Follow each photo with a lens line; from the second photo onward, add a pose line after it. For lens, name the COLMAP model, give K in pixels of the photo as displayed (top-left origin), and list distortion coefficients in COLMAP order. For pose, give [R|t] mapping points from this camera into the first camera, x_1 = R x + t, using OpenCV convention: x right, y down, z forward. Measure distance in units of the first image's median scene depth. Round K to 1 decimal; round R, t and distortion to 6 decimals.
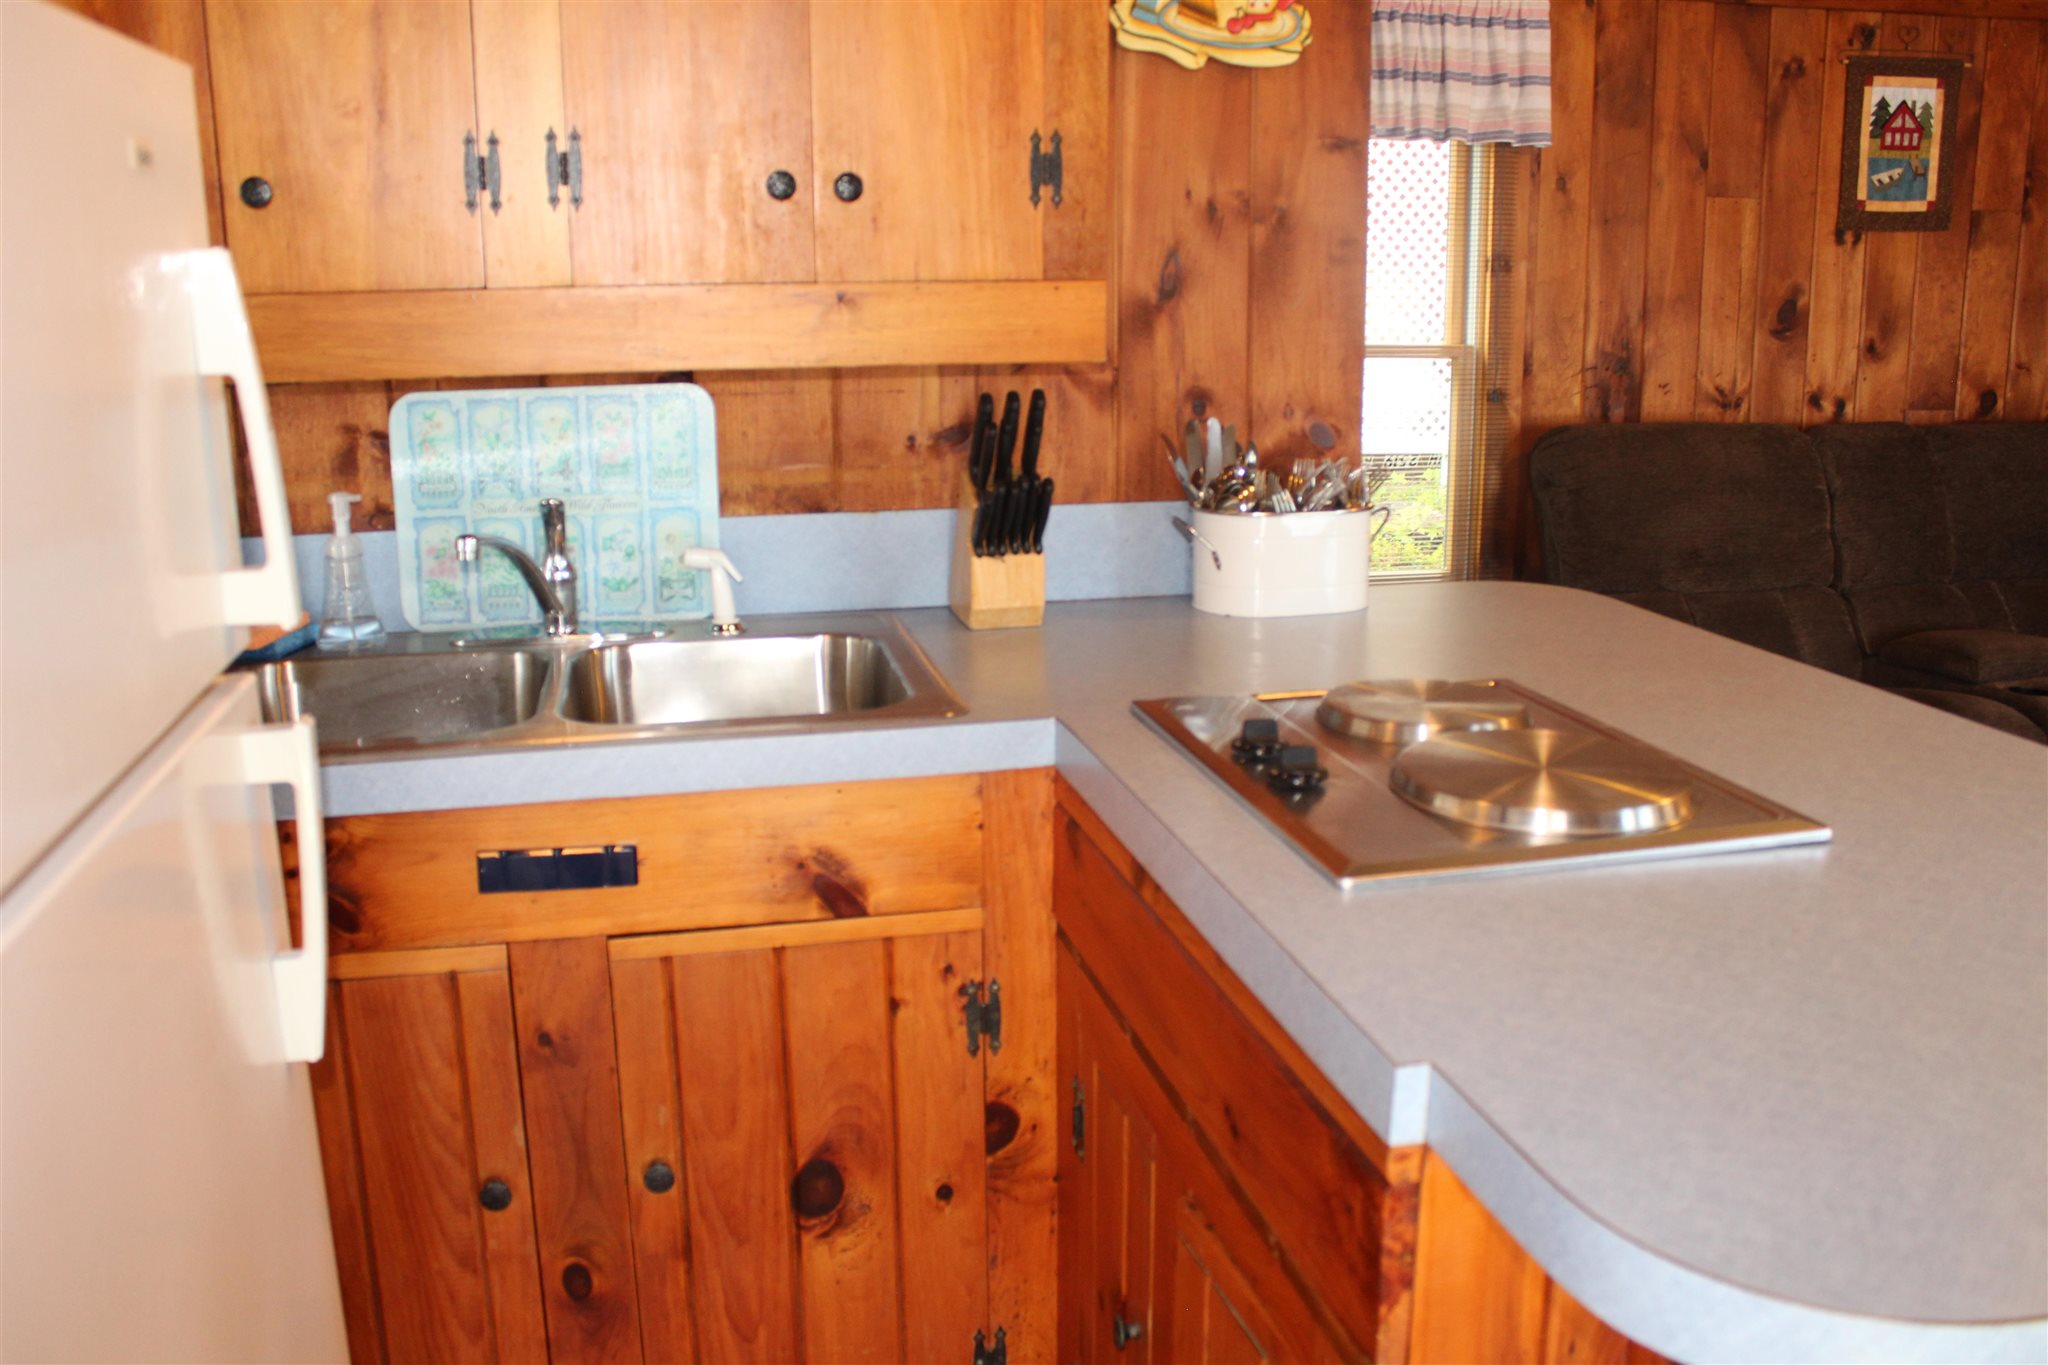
lens RADIAL K [[1707.9, 0, 1047.2], [0, 1707.9, 674.3], [0, 0, 1]] dist [-0.163964, 0.144231]
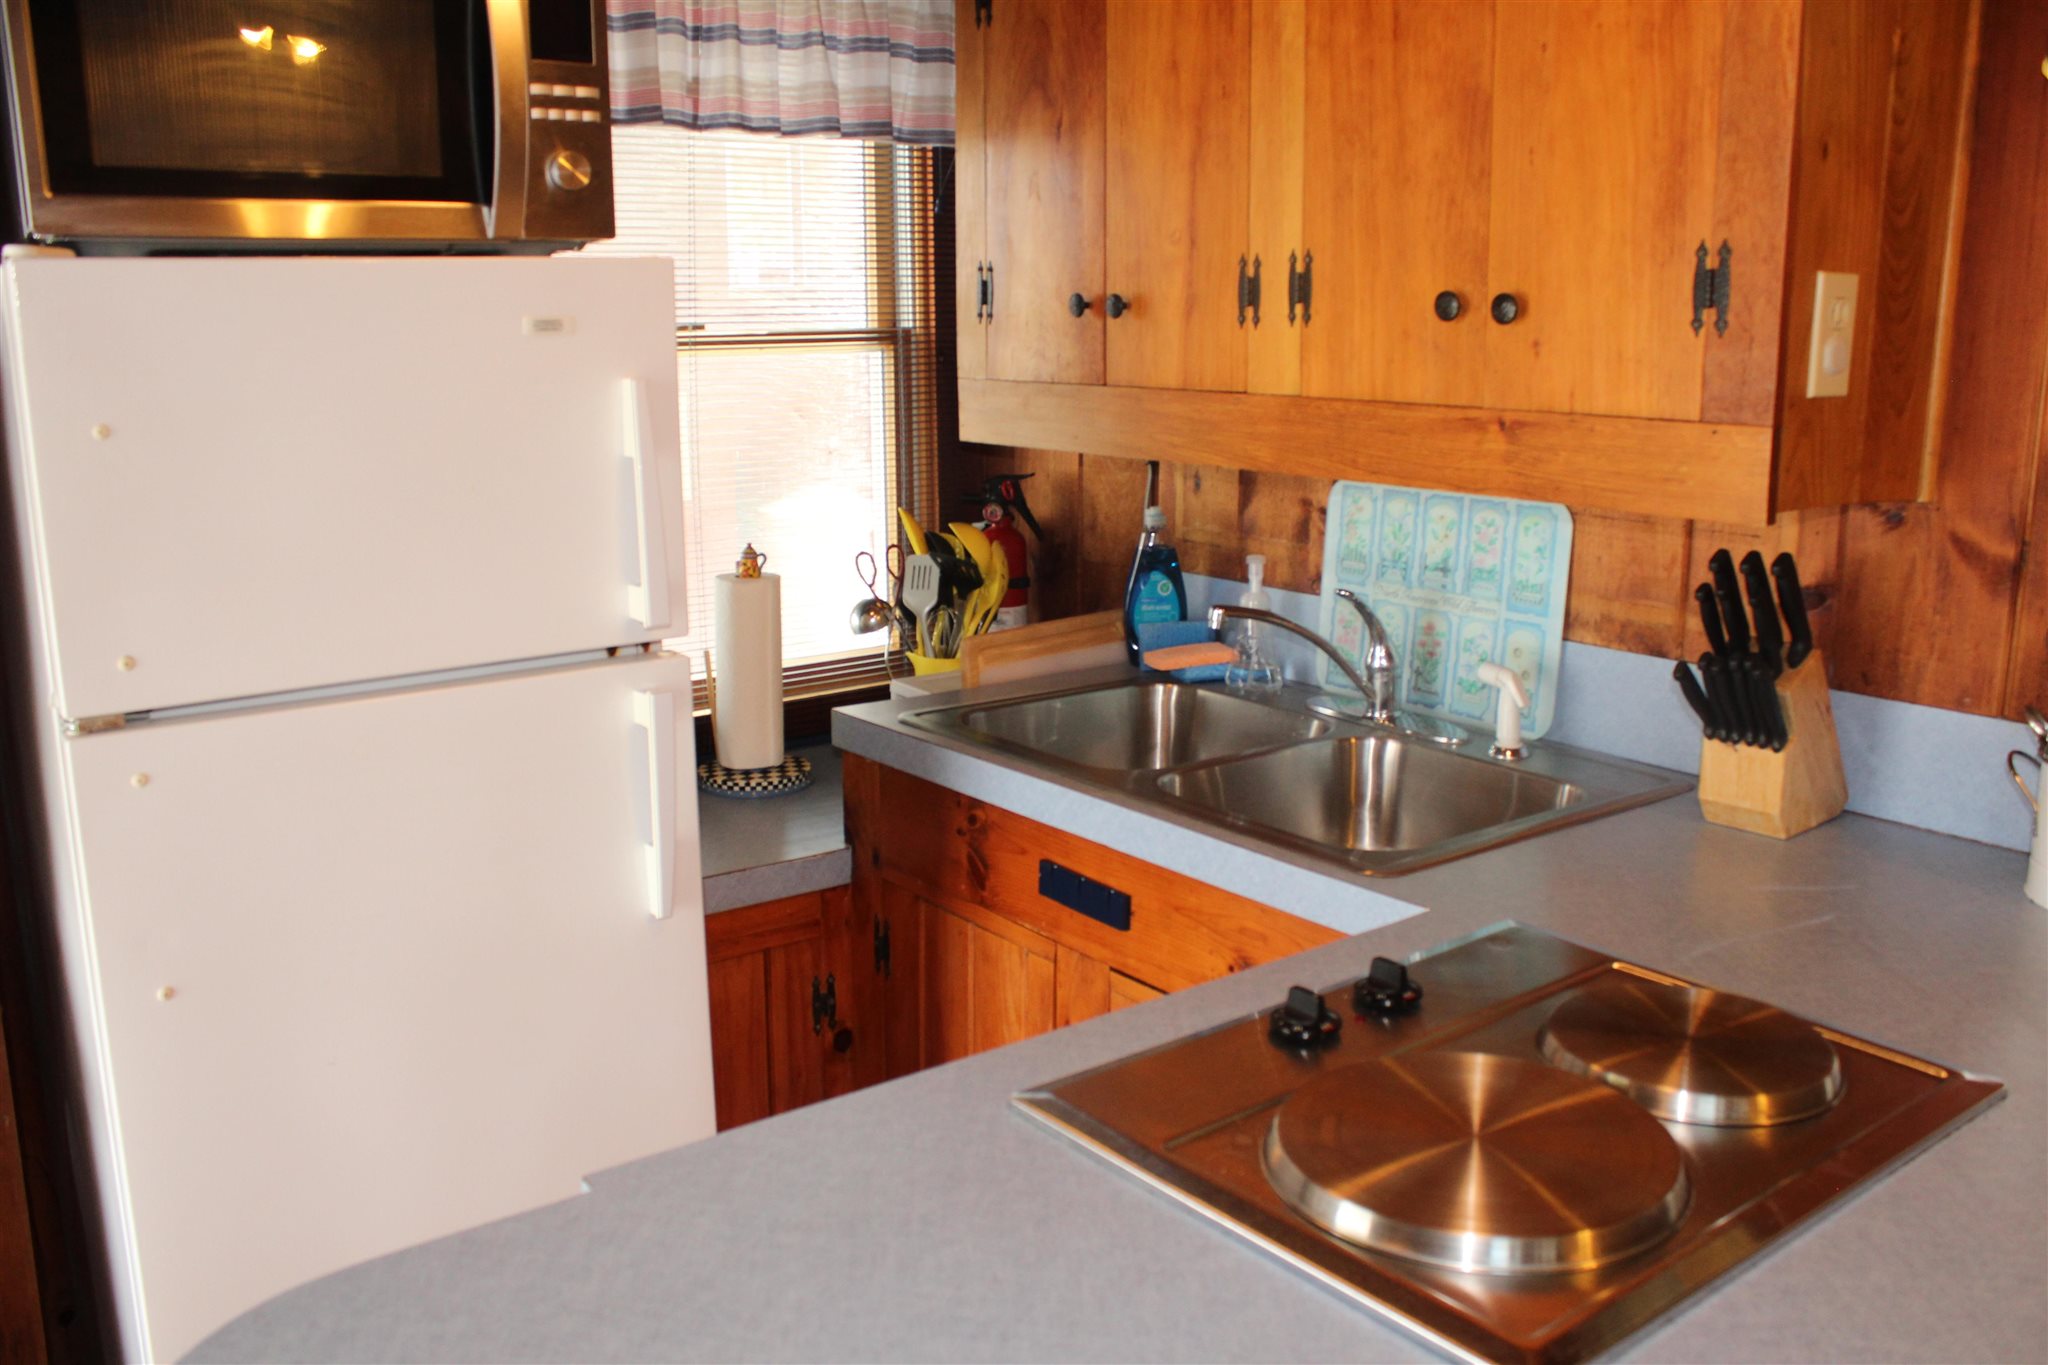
lens RADIAL K [[1707.9, 0, 1028.8], [0, 1707.9, 665.2], [0, 0, 1]] dist [-0.163964, 0.144231]
pose [[0.410615, 0.186266, -0.892581, 0.529637], [-0.213326, 0.971369, 0.104571, -0.113259], [0.886503, 0.147473, 0.438594, 0.315899]]
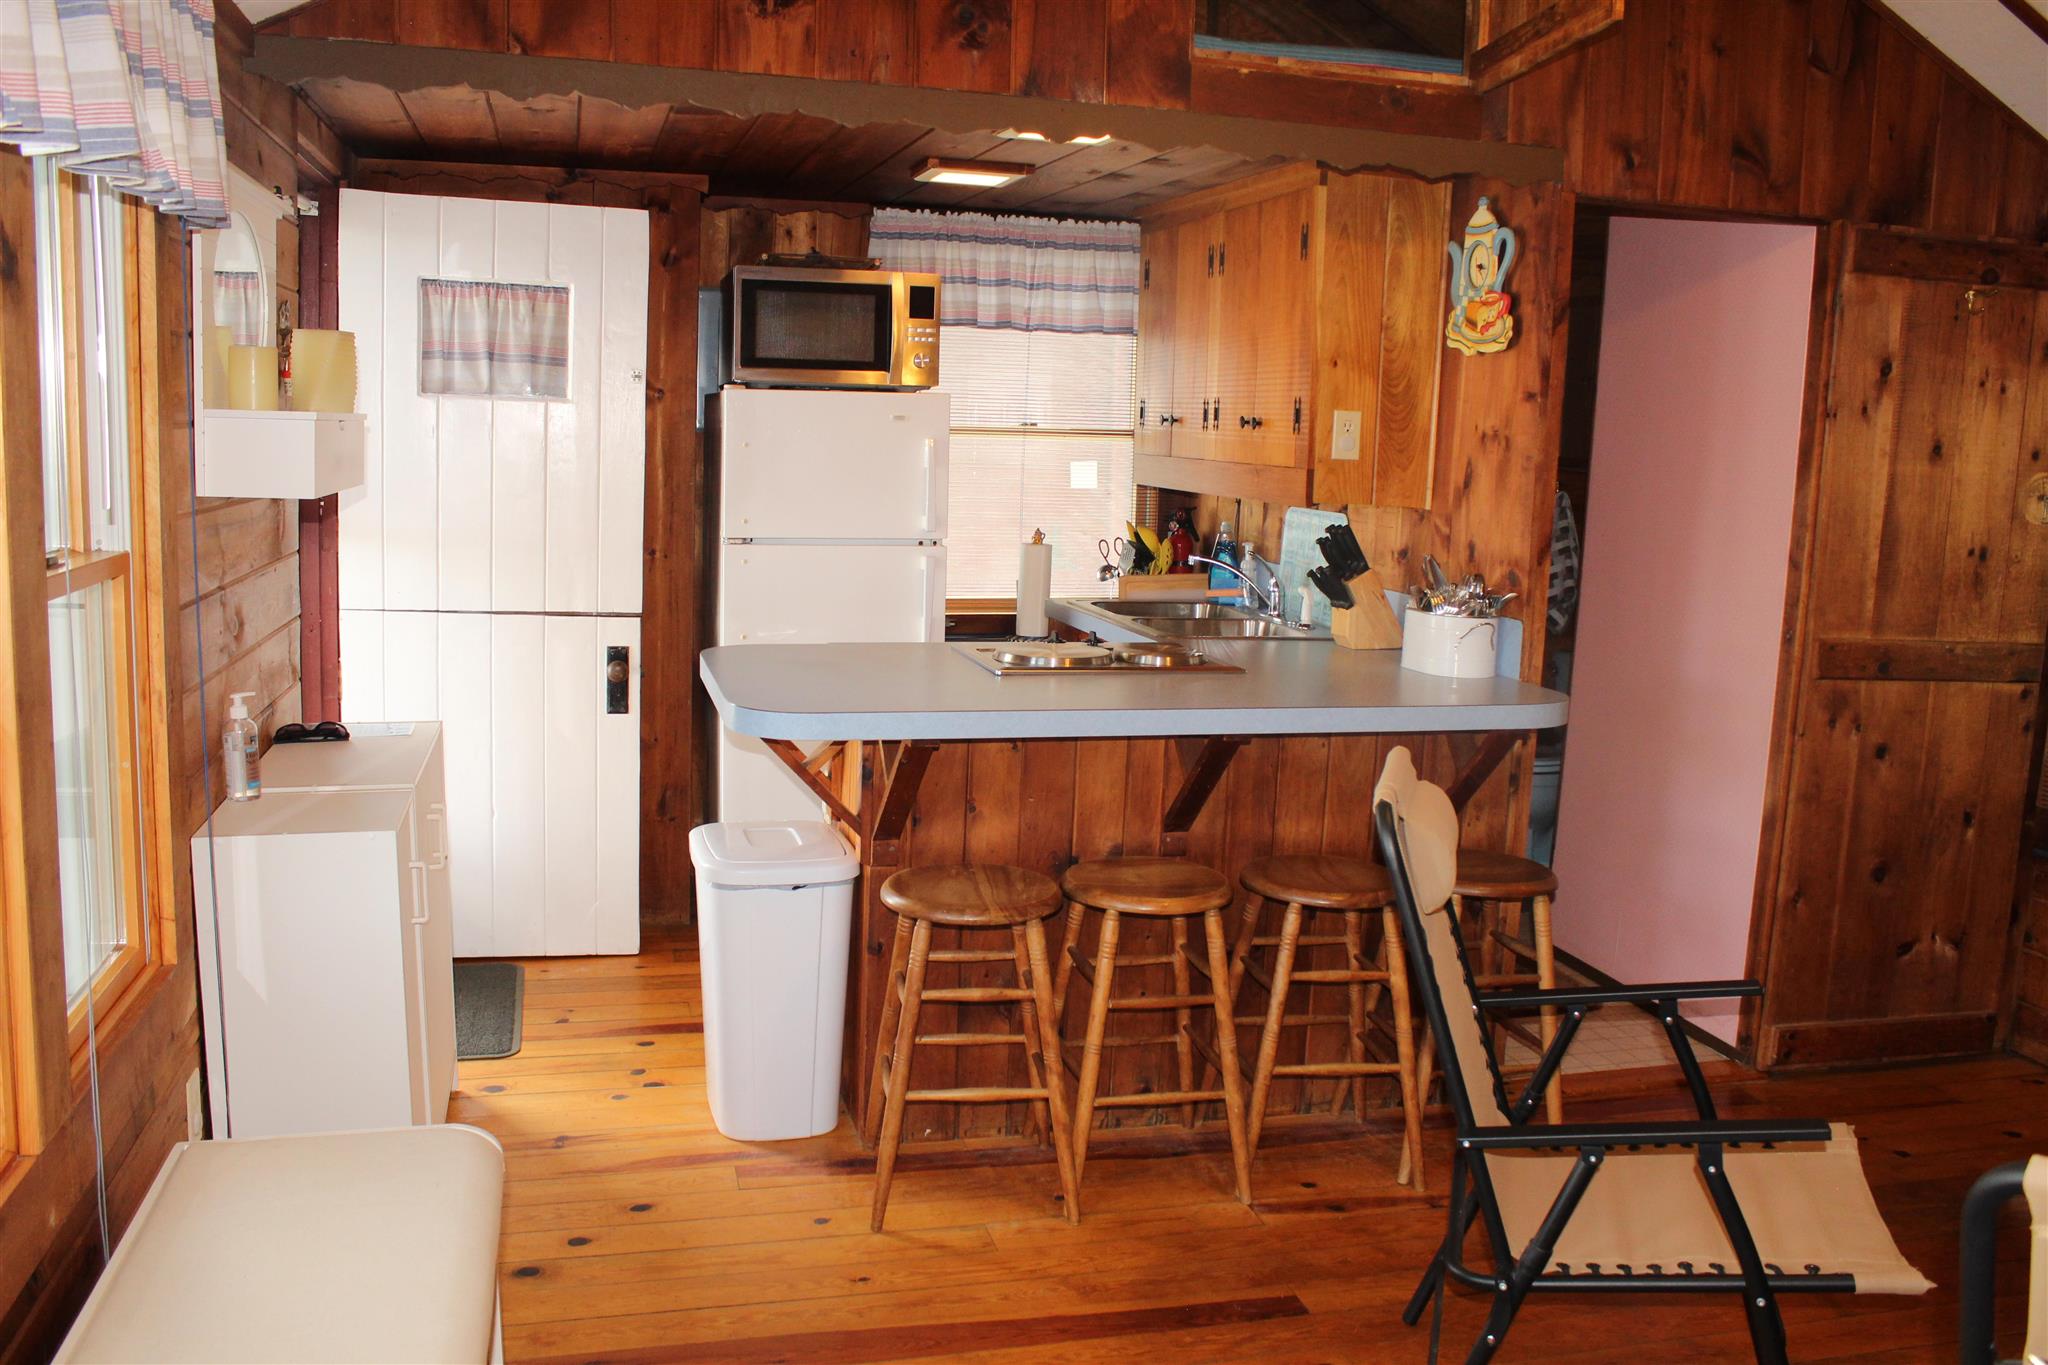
lens RADIAL K [[1707.9, 0, 1031.7], [0, 1707.9, 666.0], [0, 0, 1]] dist [-0.163964, 0.144231]
pose [[0.031331, 0.146095, -0.988774, 1.833329], [-0.264697, 0.955152, 0.132740, -0.164400], [0.963822, 0.257567, 0.068596, 0.519485]]
